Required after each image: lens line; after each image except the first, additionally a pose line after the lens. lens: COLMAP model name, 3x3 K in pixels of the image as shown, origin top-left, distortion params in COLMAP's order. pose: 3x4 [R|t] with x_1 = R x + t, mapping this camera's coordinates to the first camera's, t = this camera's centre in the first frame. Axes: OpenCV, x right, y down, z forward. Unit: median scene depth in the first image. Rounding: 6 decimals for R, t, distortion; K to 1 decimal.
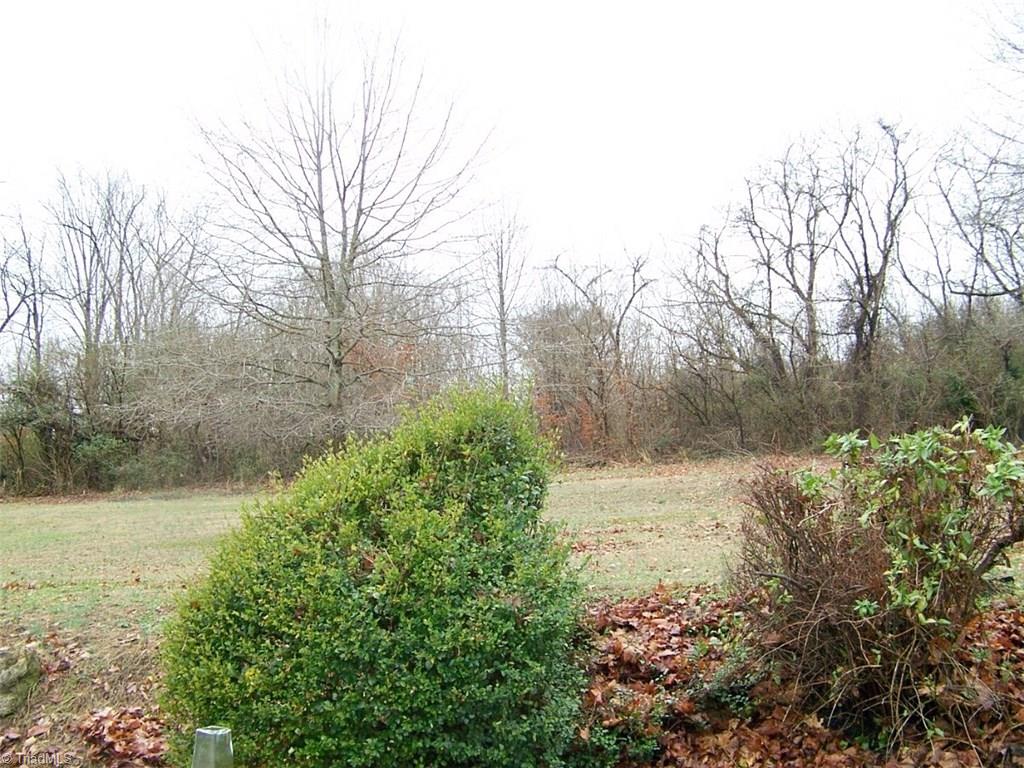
lens RADIAL K [[1053.6, 0, 512.0], [0, 1053.6, 384.0], [0, 0, 1]] dist [-0.256912, 0.296887]
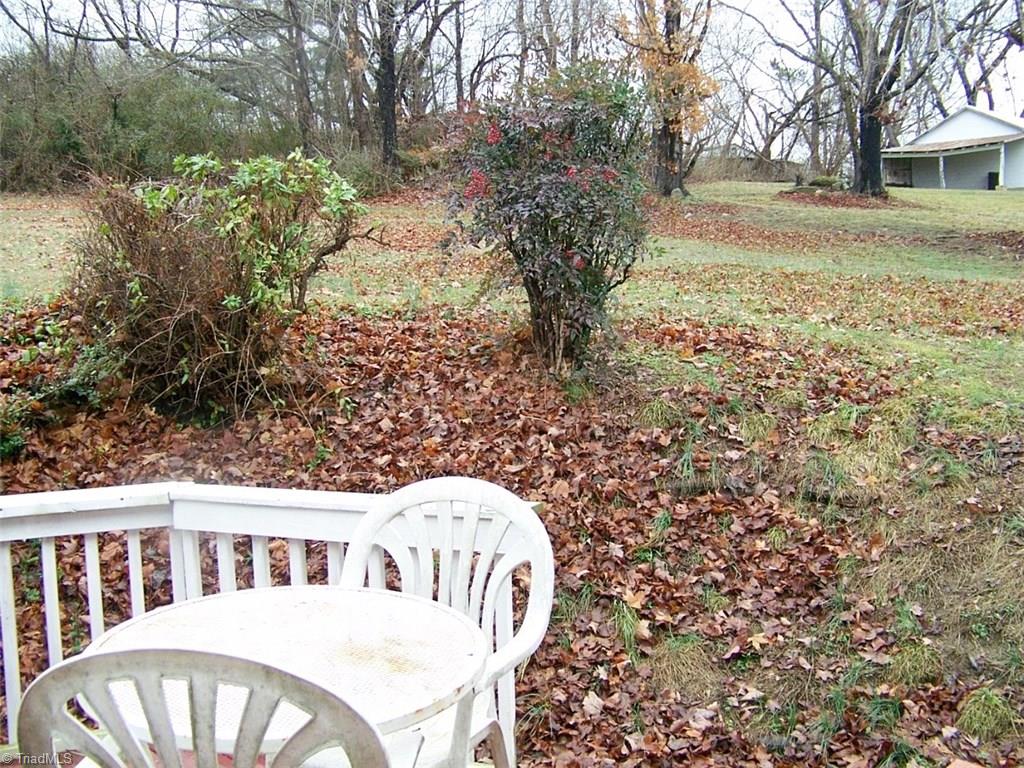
lens RADIAL K [[1053.6, 0, 512.0], [0, 1053.6, 384.0], [0, 0, 1]] dist [-0.256912, 0.296887]
pose [[0.663613, -0.071372, 0.744663, -0.289962], [-0.115054, 0.973857, 0.195869, 0.033075], [-0.739175, -0.215658, 0.638053, -0.029419]]
